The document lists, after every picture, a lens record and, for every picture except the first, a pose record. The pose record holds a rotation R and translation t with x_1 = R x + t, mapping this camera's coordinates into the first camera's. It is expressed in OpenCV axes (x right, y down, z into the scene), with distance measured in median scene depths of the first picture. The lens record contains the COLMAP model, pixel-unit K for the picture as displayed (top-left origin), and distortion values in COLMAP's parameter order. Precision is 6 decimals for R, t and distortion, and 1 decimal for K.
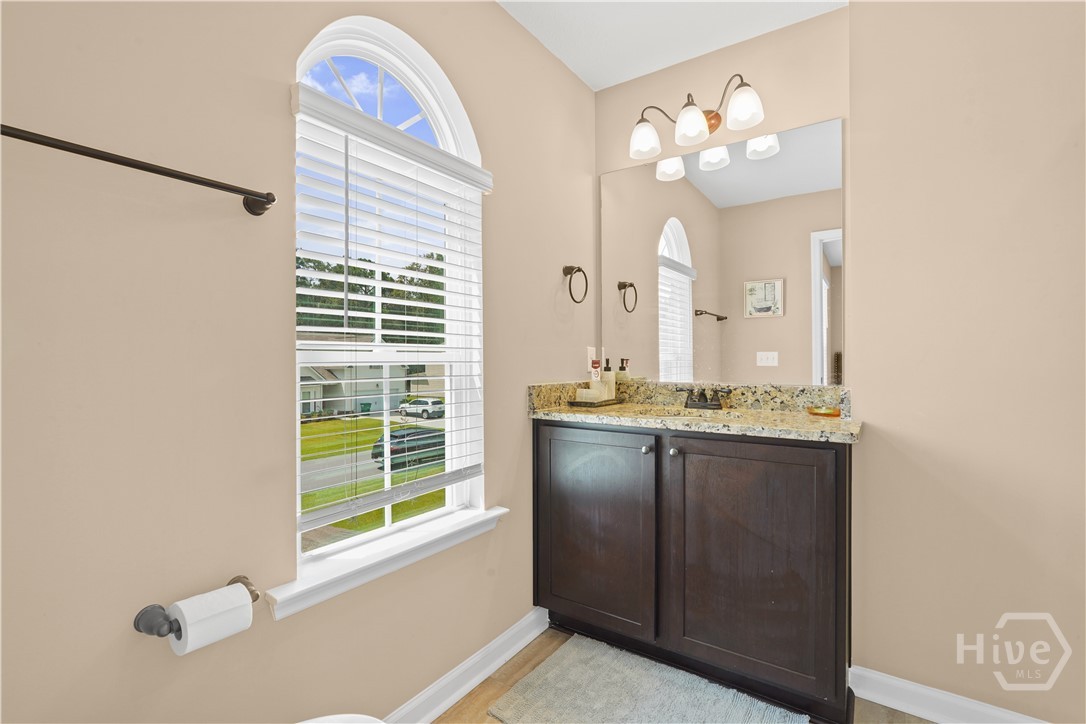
lens RADIAL K [[493.7, 0, 541.2], [0, 493.7, 362.2], [0, 0, 1]] dist [0.000022, 0.000019]
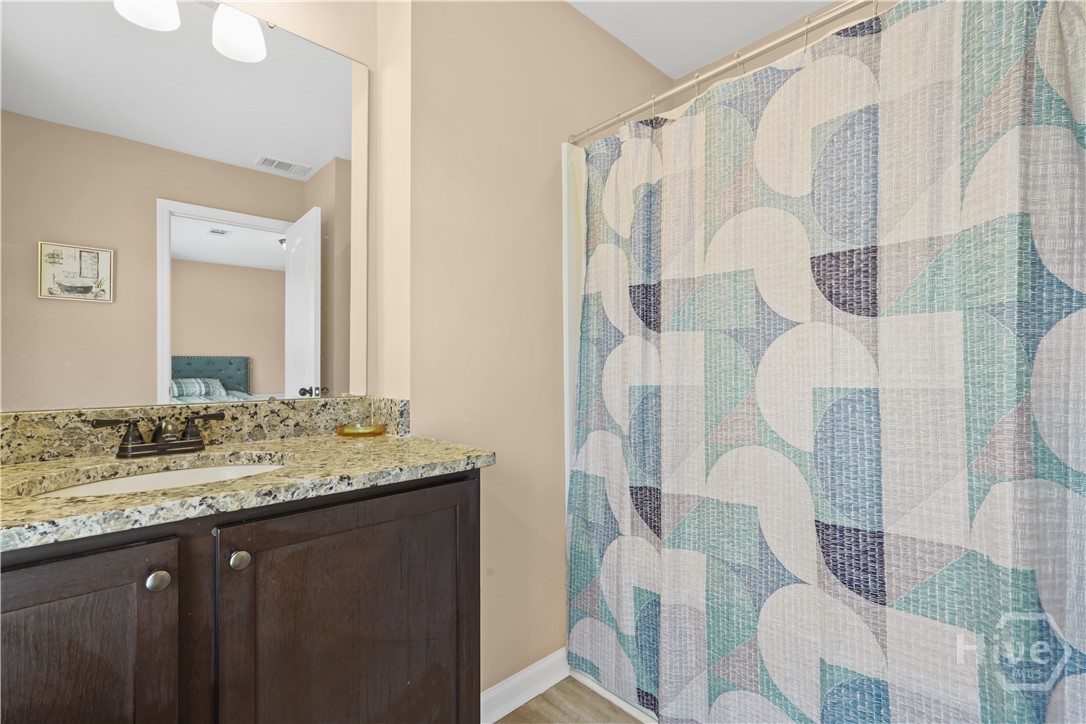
lens RADIAL K [[483.0, 0, 541.9], [0, 483.0, 367.0], [0, 0, 1]] dist [-0.003282, -0.000020]
pose [[0.229198, -0.001209, 0.973379, -0.089309], [0.003760, 0.999993, 0.000357, 0.001809], [-0.973373, 0.003578, 0.229201, 0.514614]]
